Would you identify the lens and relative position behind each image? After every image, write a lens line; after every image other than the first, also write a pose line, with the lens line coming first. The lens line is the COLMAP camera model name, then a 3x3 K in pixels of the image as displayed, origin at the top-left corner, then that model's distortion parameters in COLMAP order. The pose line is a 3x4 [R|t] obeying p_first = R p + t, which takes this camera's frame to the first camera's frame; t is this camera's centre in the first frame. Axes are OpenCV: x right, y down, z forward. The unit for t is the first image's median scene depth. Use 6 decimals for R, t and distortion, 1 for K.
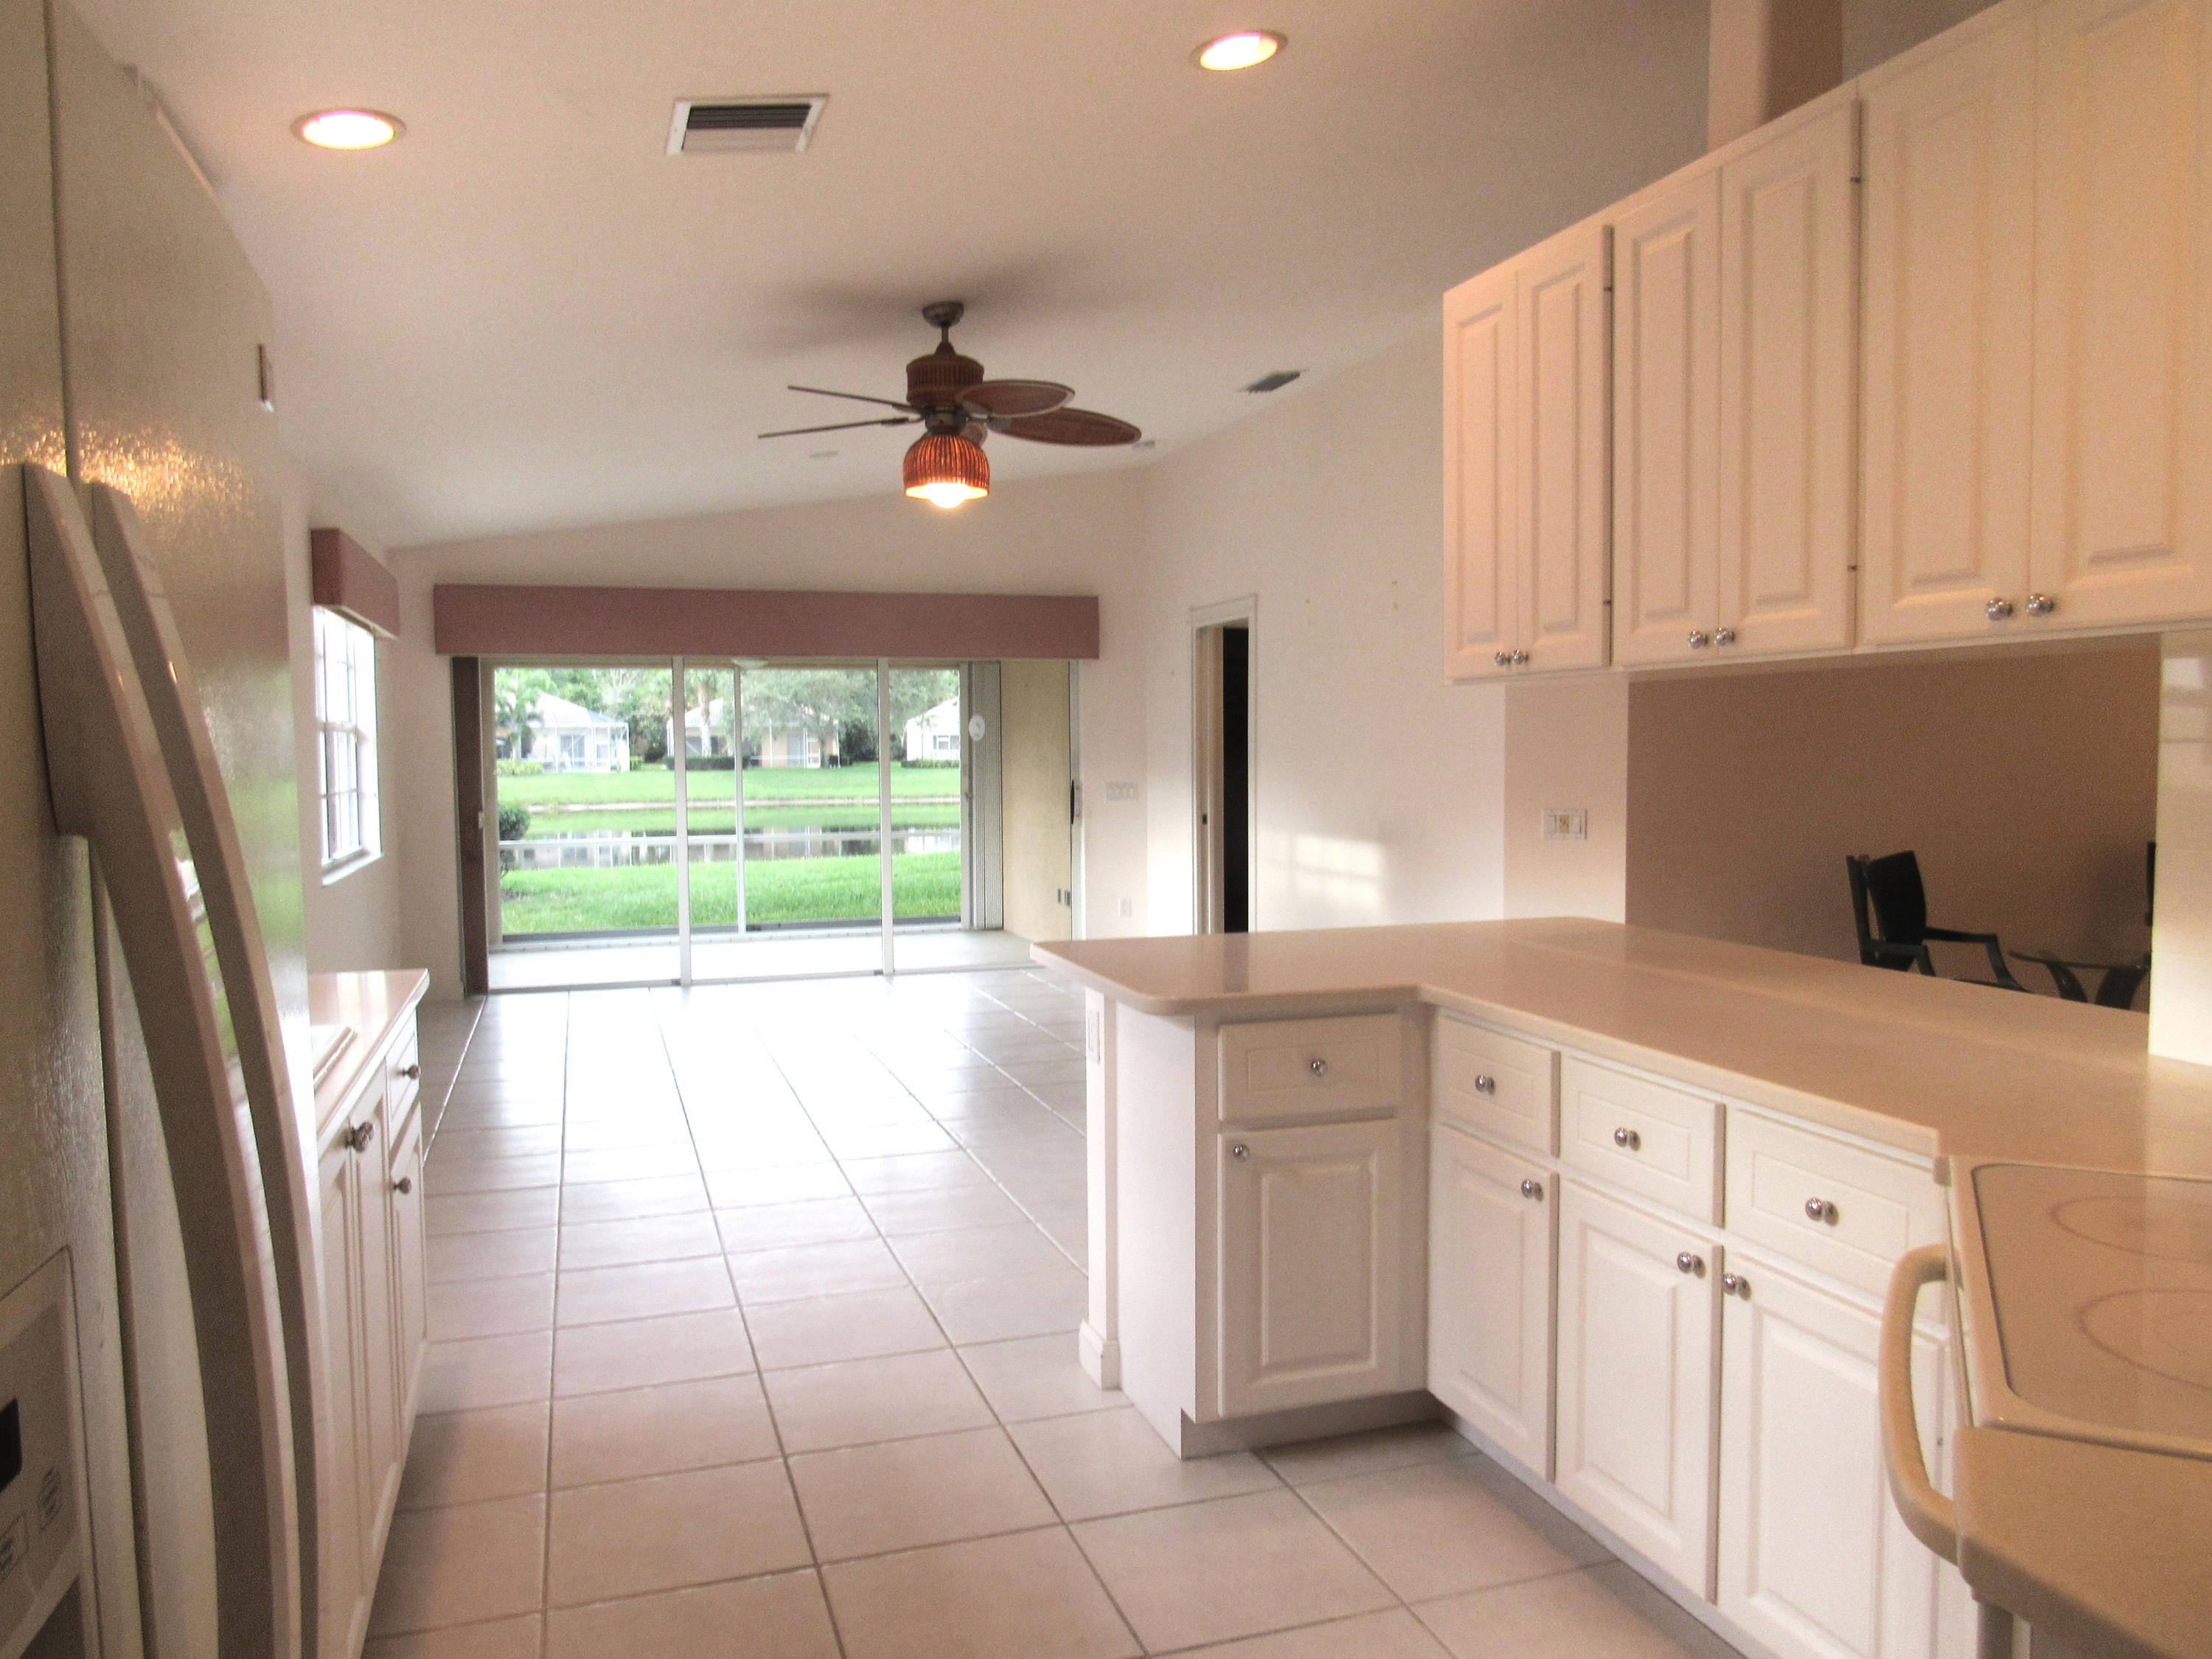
lens RADIAL K [[1581.2, 0, 1103.0], [0, 1581.2, 828.3], [0, 0, 1]] dist [-0.032546, 0.013809]
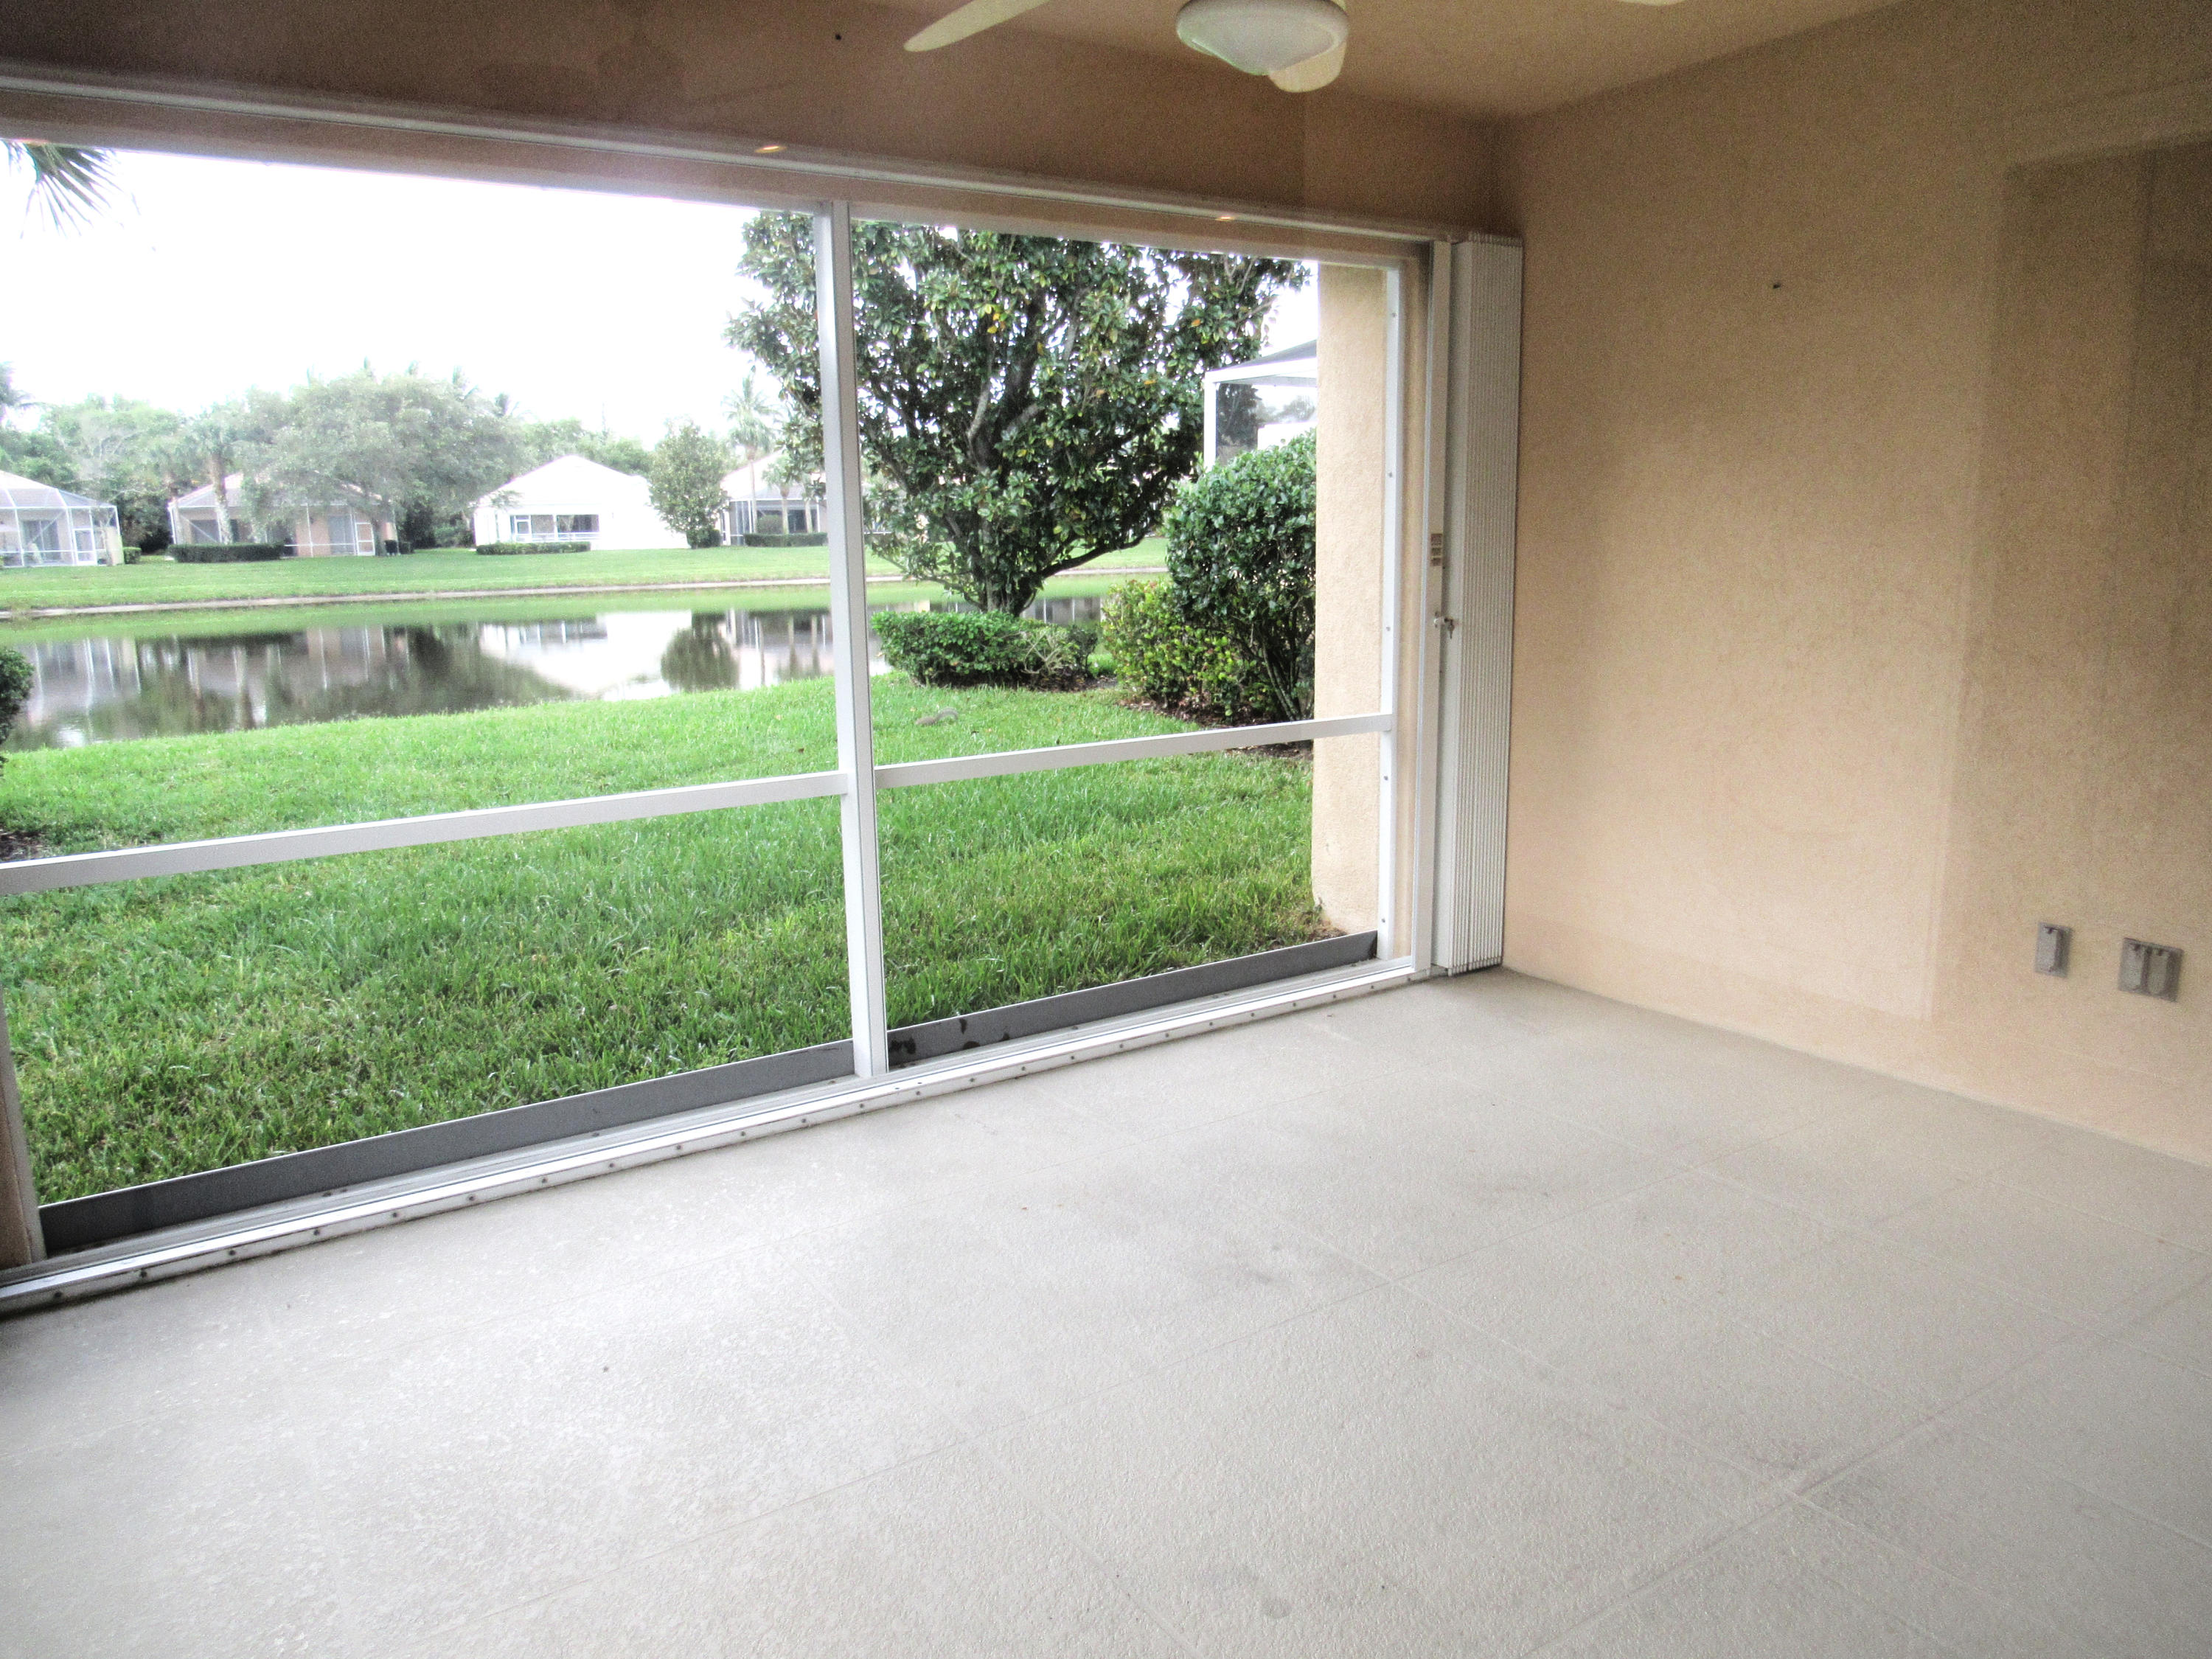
lens RADIAL K [[1581.2, 0, 1105.9], [0, 1581.2, 828.7], [0, 0, 1]] dist [-0.032546, 0.013809]
pose [[0.964044, -0.058506, 0.259222, -0.028977], [0.022432, 0.989898, 0.139992, -0.002827], [-0.264794, -0.129144, 0.955618, 0.077055]]
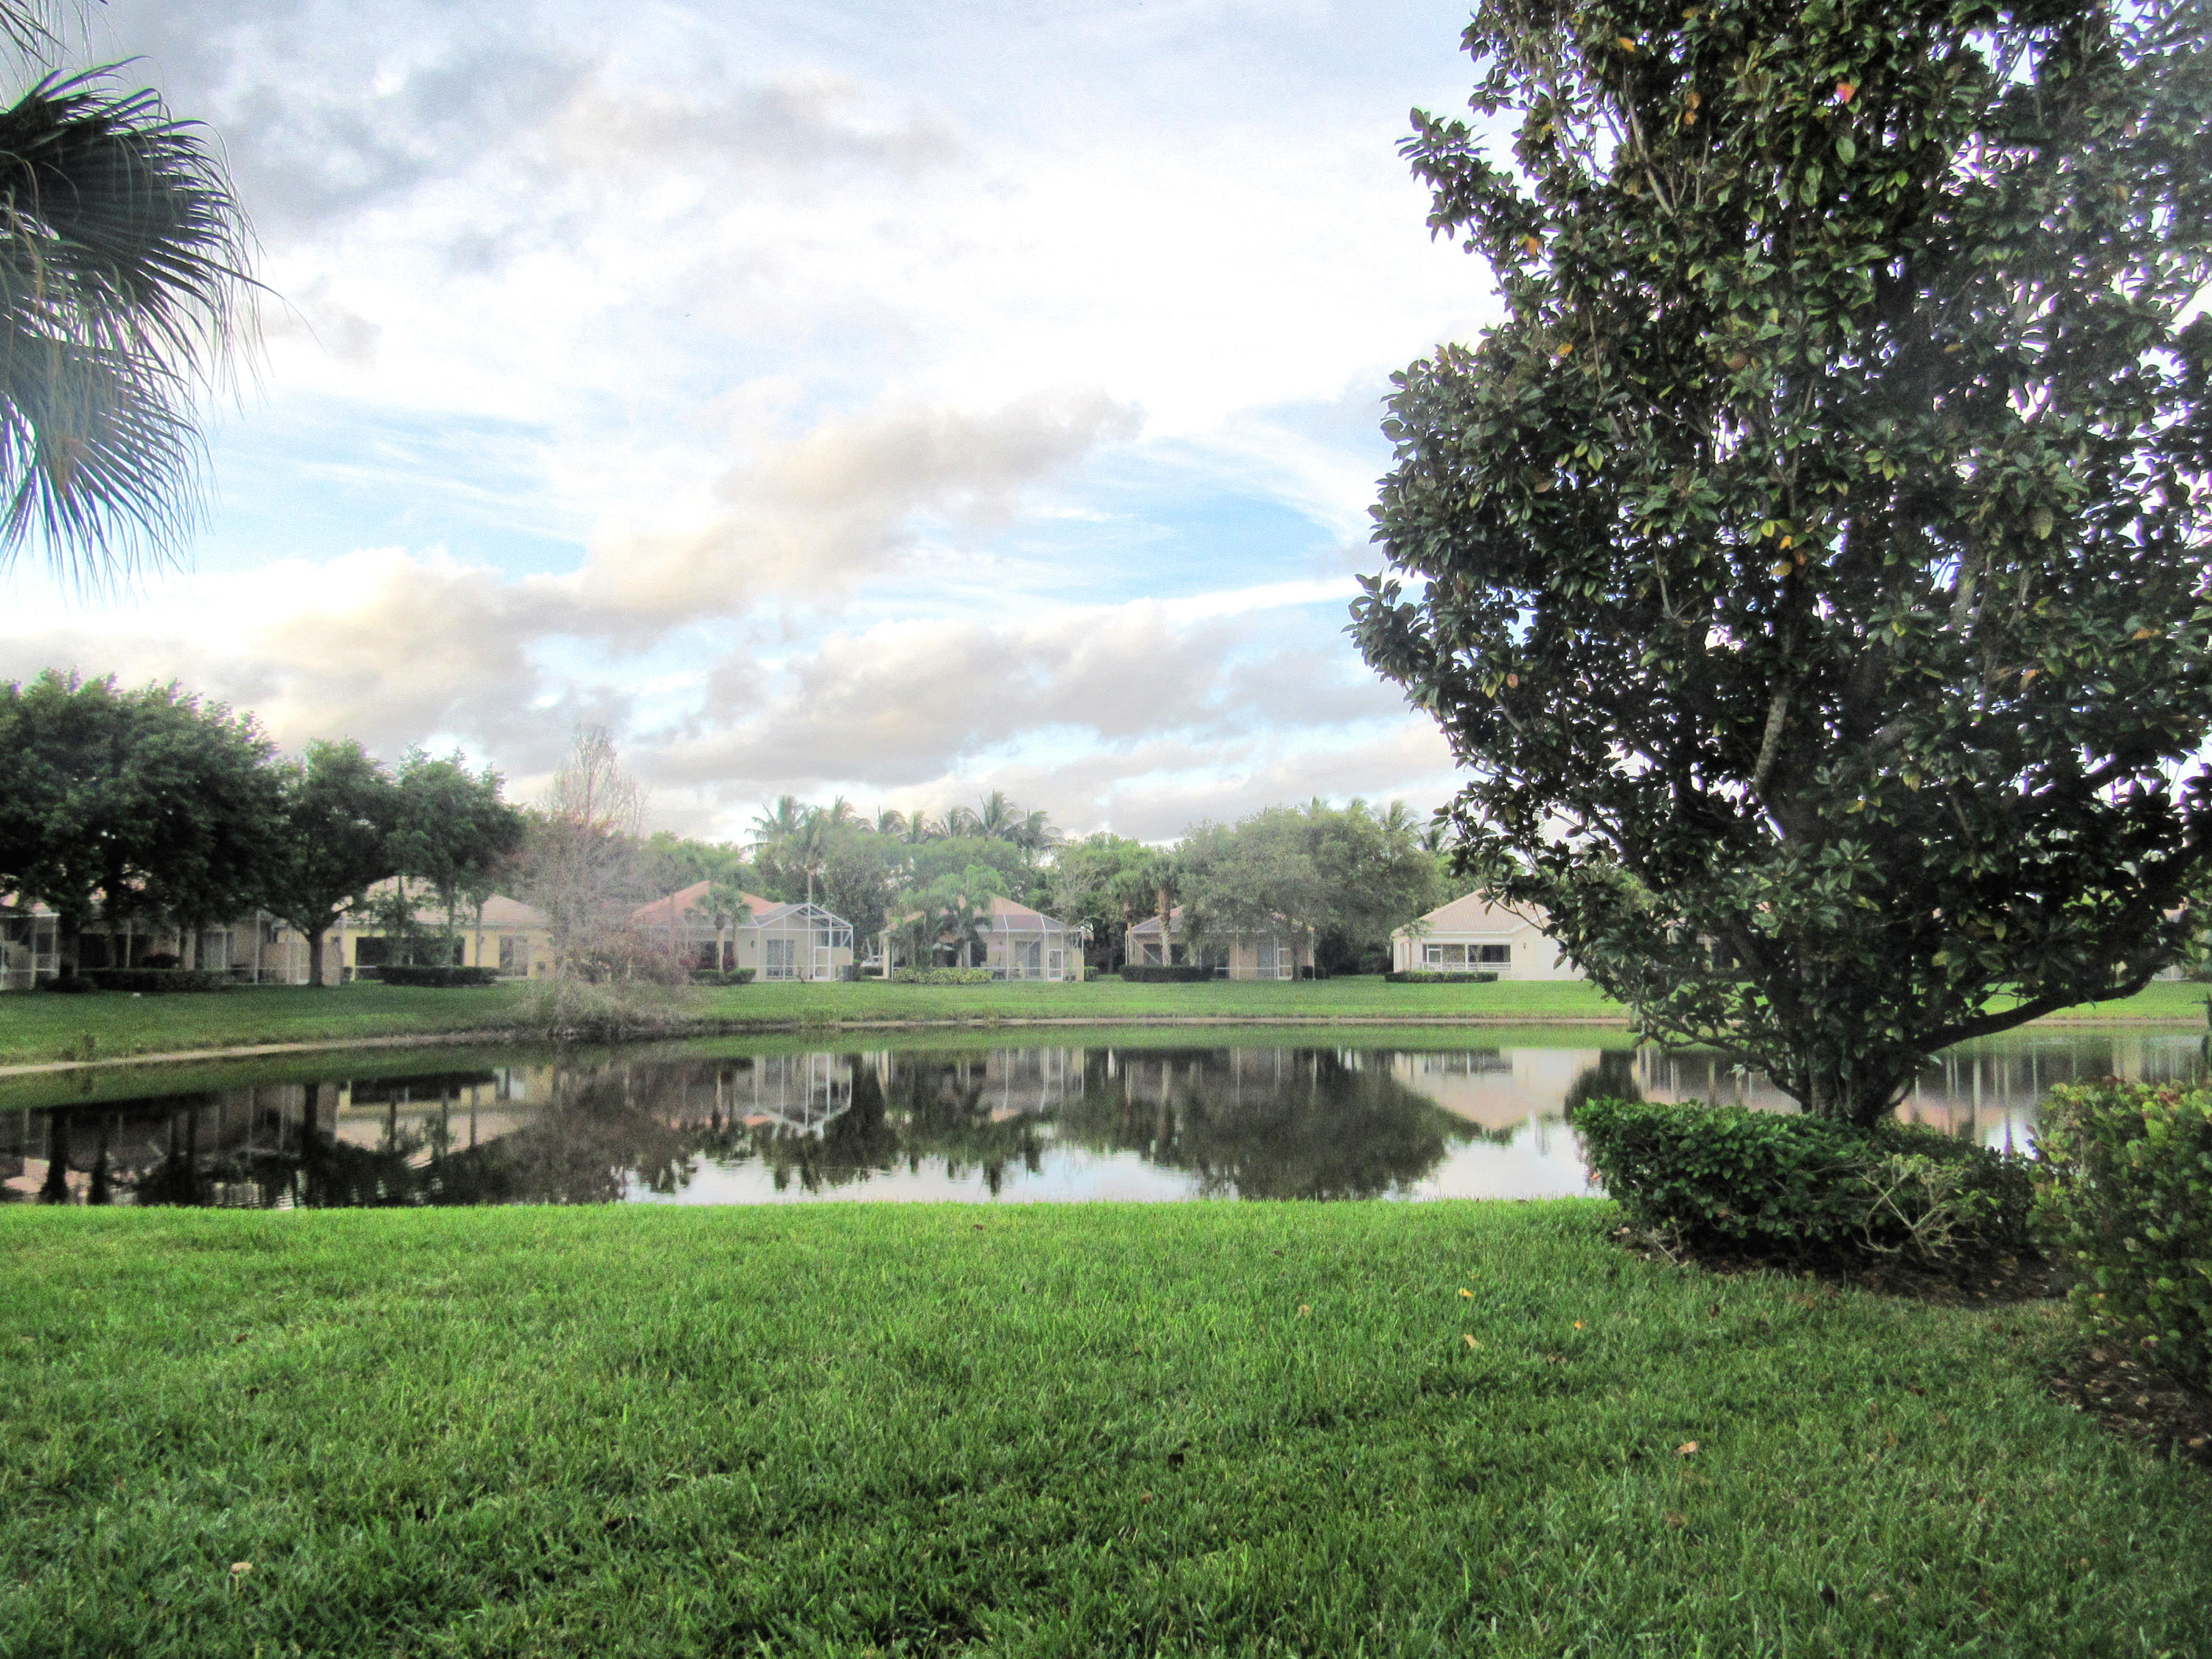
lens RADIAL K [[1581.2, 0, 1112.2], [0, 1581.2, 824.3], [0, 0, 1]] dist [-0.032546, 0.013809]
pose [[0.954049, -0.016812, -0.299178, -0.011048], [-0.024357, 0.990770, -0.133347, -0.005121], [0.298658, 0.134507, 0.944834, 0.133295]]
